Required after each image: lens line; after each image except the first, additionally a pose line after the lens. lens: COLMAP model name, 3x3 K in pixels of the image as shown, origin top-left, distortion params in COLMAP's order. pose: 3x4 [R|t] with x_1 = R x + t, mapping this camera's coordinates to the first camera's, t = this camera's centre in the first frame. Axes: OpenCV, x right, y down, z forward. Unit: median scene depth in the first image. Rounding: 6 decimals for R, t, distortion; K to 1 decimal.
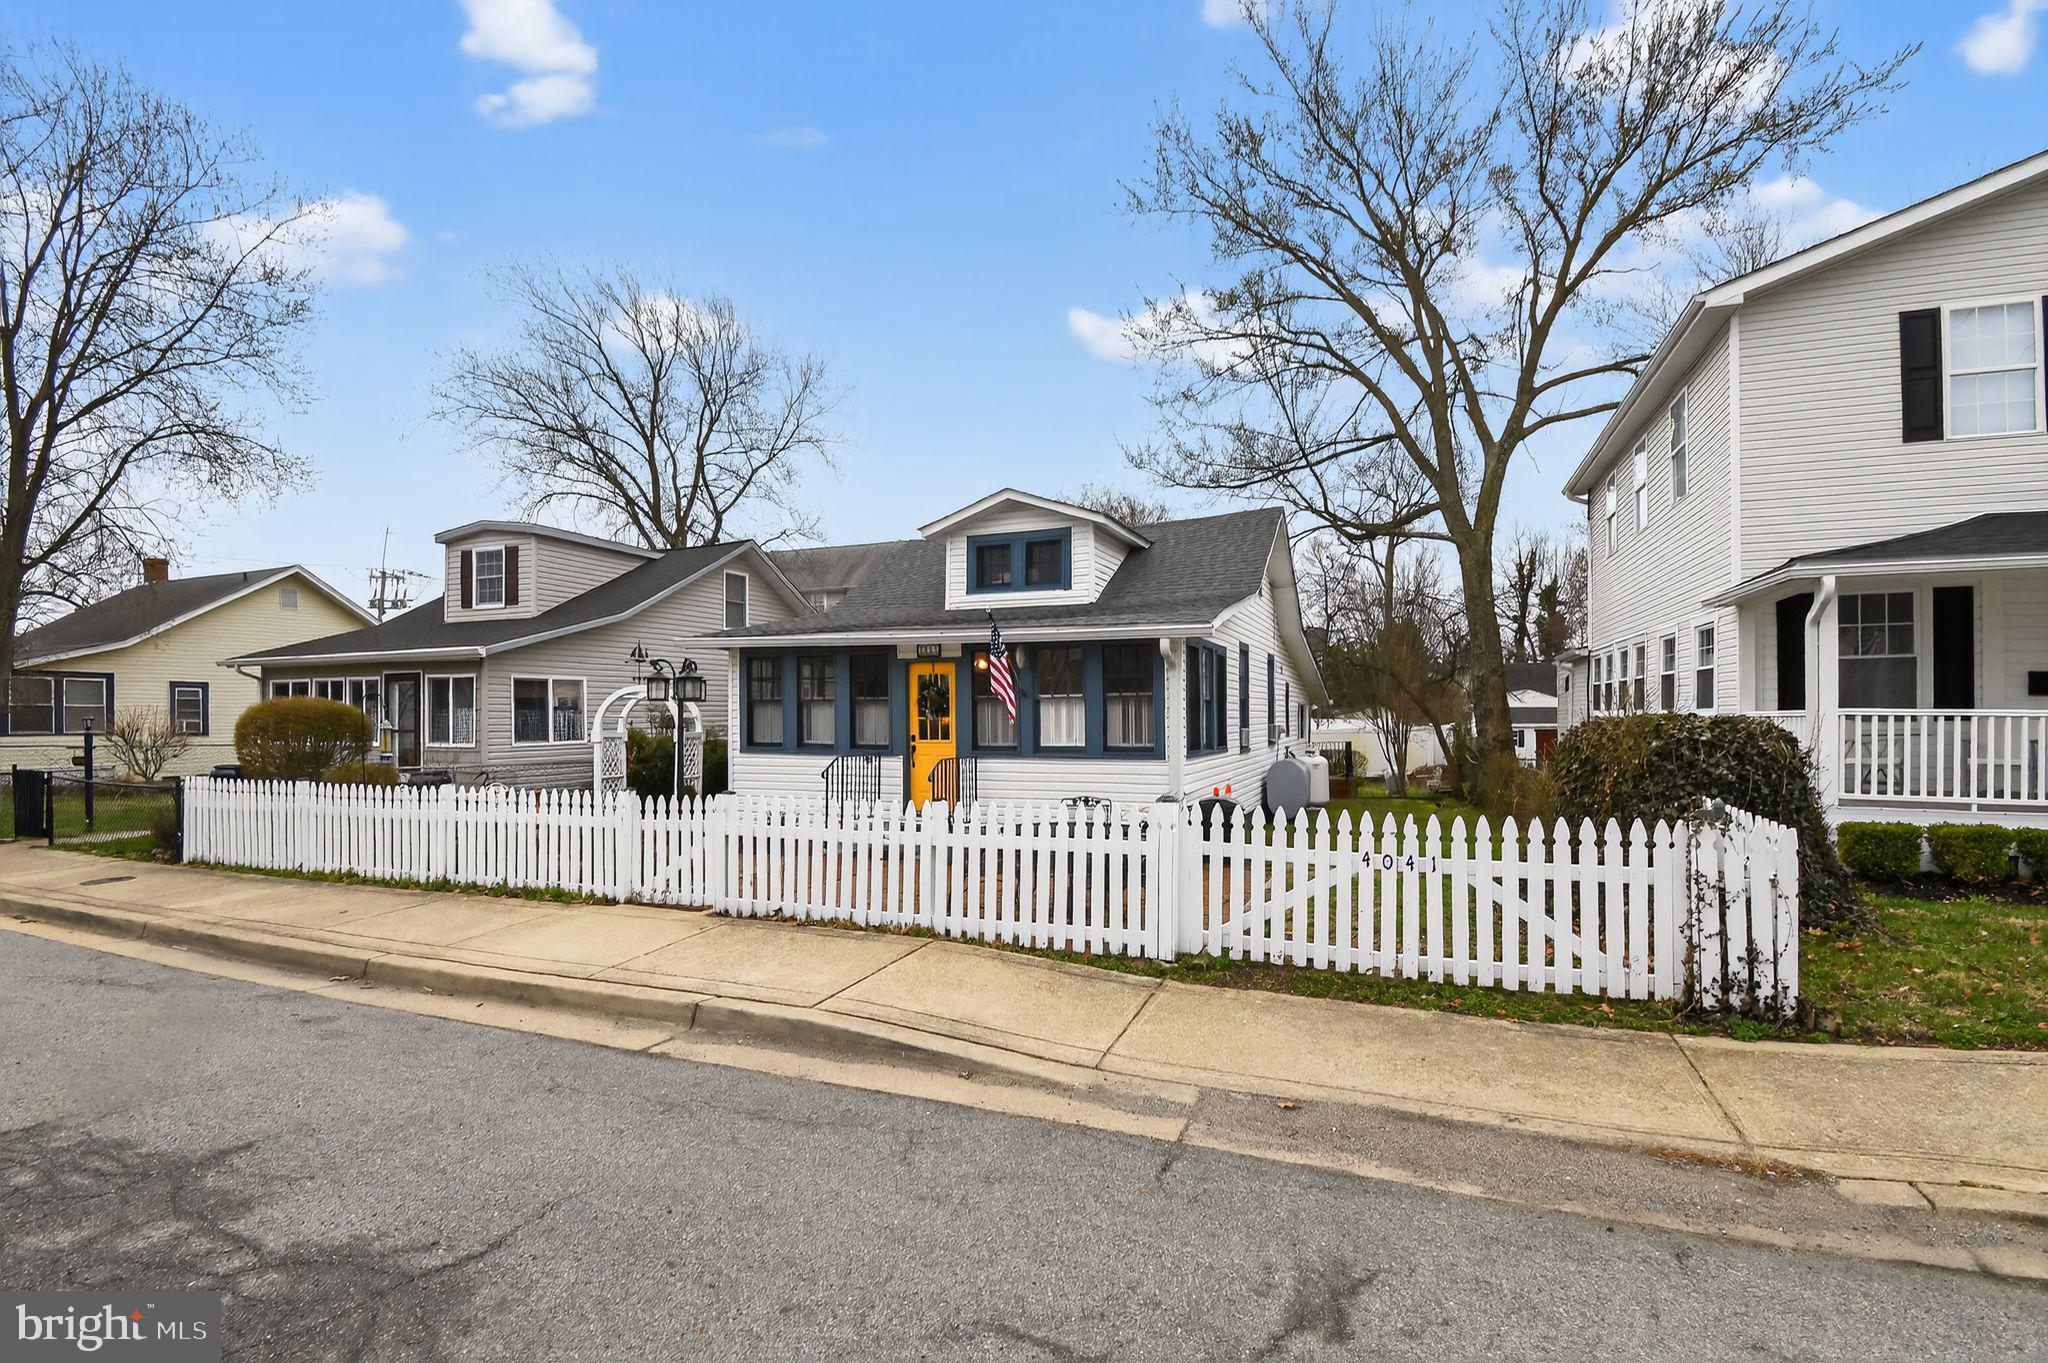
lens RADIAL K [[950.6, 0, 1026.7], [0, 950.6, 698.9], [0, 0, 1]] dist [0.025744, -0.002699]
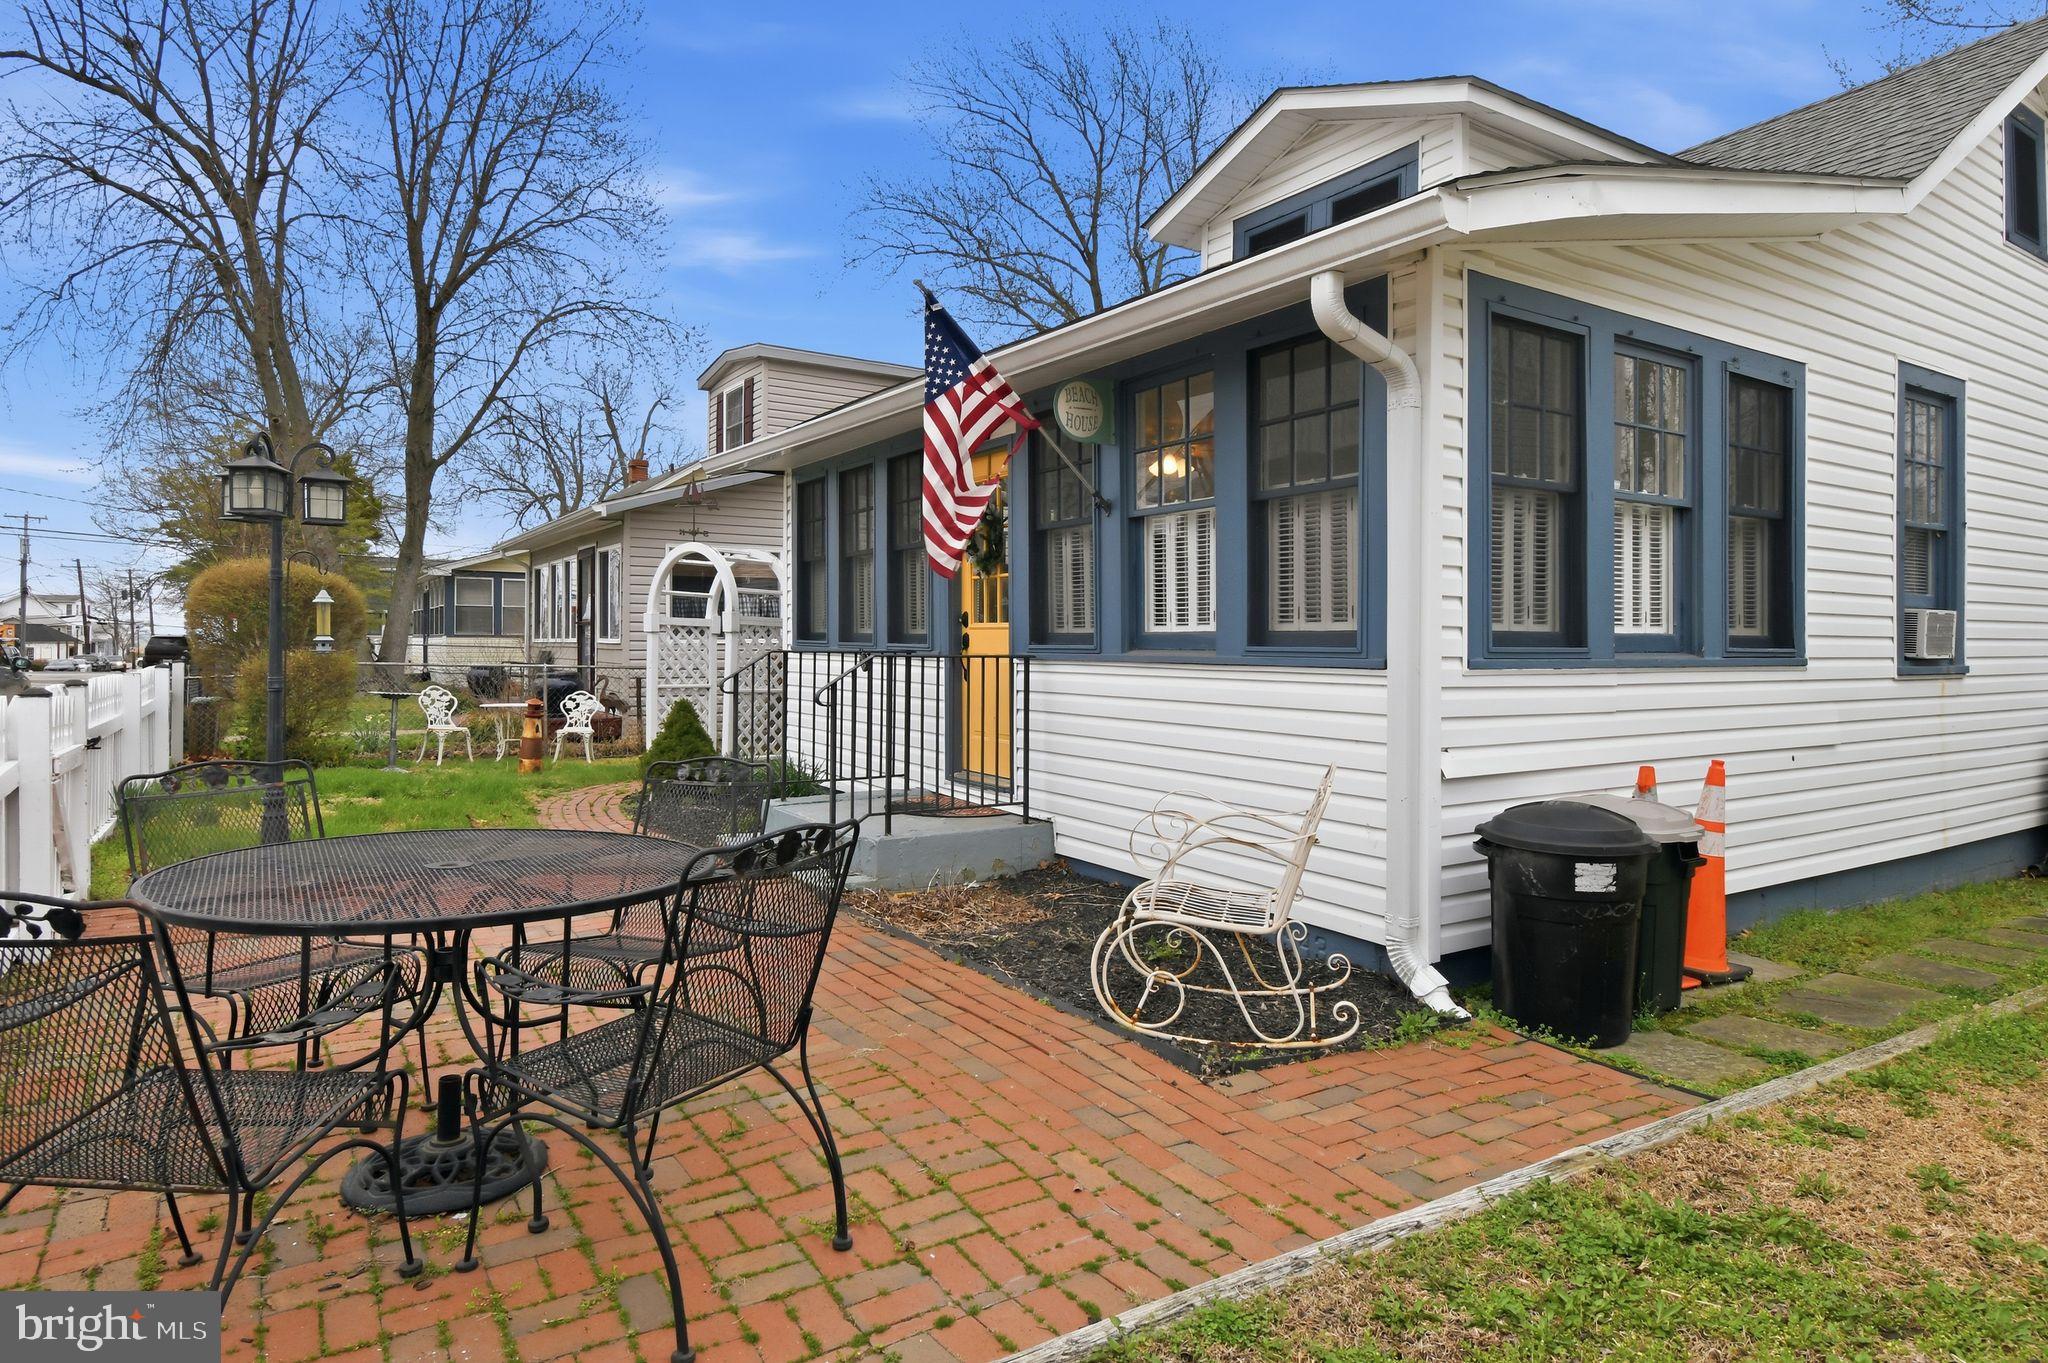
lens RADIAL K [[1177.3, 0, 1060.0], [0, 1177.3, 645.1], [0, 0, 1]] dist [0.001974, 0.000219]
pose [[0.828487, 0.006159, -0.559974, 0.248383], [0.005203, 0.999812, 0.018695, 0.043421], [0.559984, -0.018402, 0.828299, 0.540666]]
